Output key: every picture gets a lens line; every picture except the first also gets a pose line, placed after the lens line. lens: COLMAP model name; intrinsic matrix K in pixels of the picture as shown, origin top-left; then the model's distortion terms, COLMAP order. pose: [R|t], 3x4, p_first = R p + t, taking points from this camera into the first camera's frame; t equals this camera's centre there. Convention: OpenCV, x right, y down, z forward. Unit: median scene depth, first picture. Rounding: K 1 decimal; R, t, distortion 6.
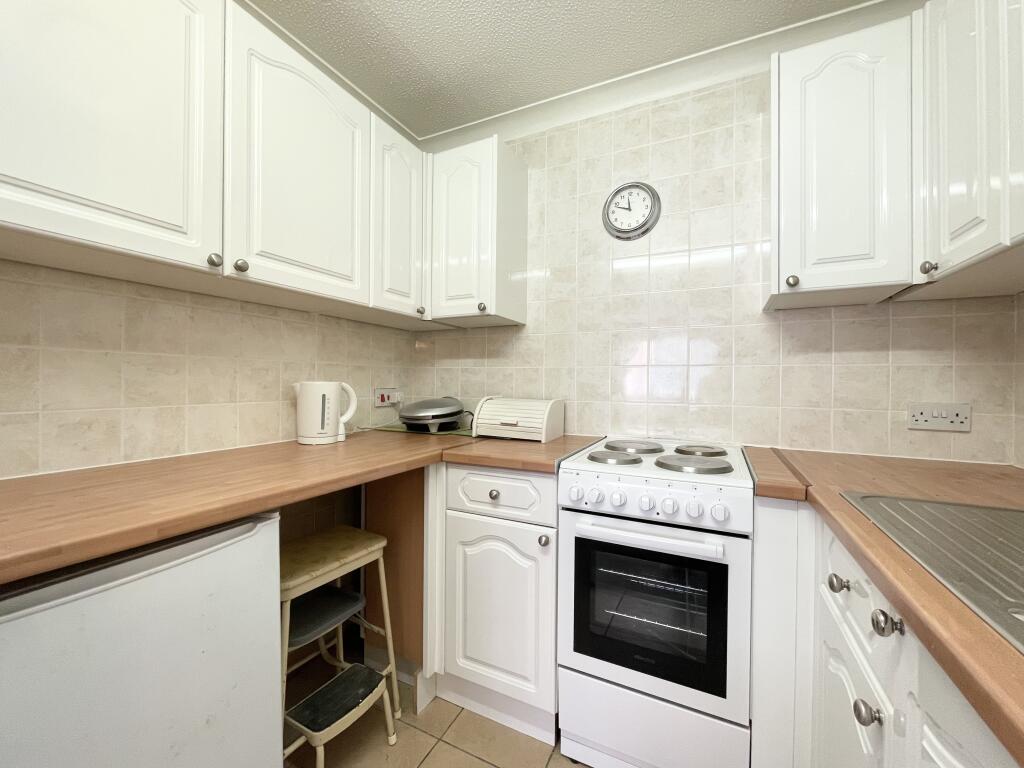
lens RADIAL K [[416.0, 0, 512.0], [0, 416.0, 384.0], [0, 0, 1]] dist [-0.000489, -0.000107]
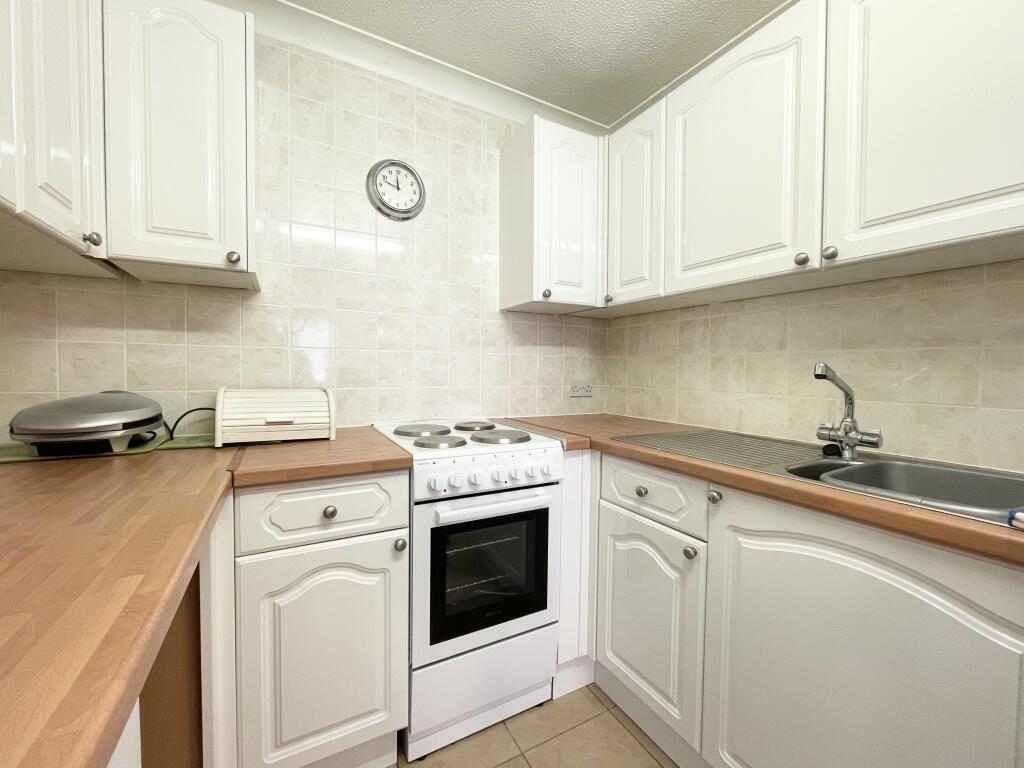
lens RADIAL K [[416.0, 0, 512.0], [0, 416.0, 384.0], [0, 0, 1]] dist [-0.000489, -0.000107]
pose [[0.573658, -0.033574, 0.818406, -0.443679], [0.001273, 0.999195, 0.040098, -0.003972], [-0.819094, -0.021961, 0.573239, 0.260195]]
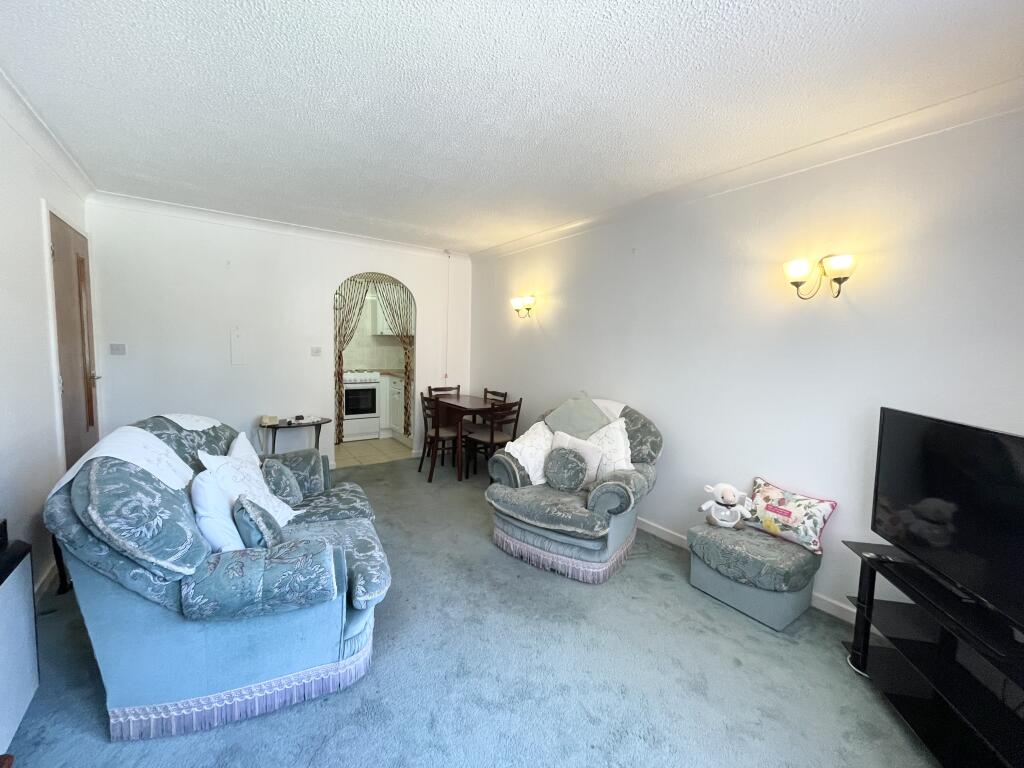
lens RADIAL K [[416.0, 0, 512.0], [0, 416.0, 384.0], [0, 0, 1]] dist [-0.000489, -0.000107]
pose [[0.479794, -0.075004, 0.874170, -2.439396], [-0.019049, 0.995214, 0.095845, -0.123383], [-0.877175, -0.062637, 0.476069, -2.262491]]
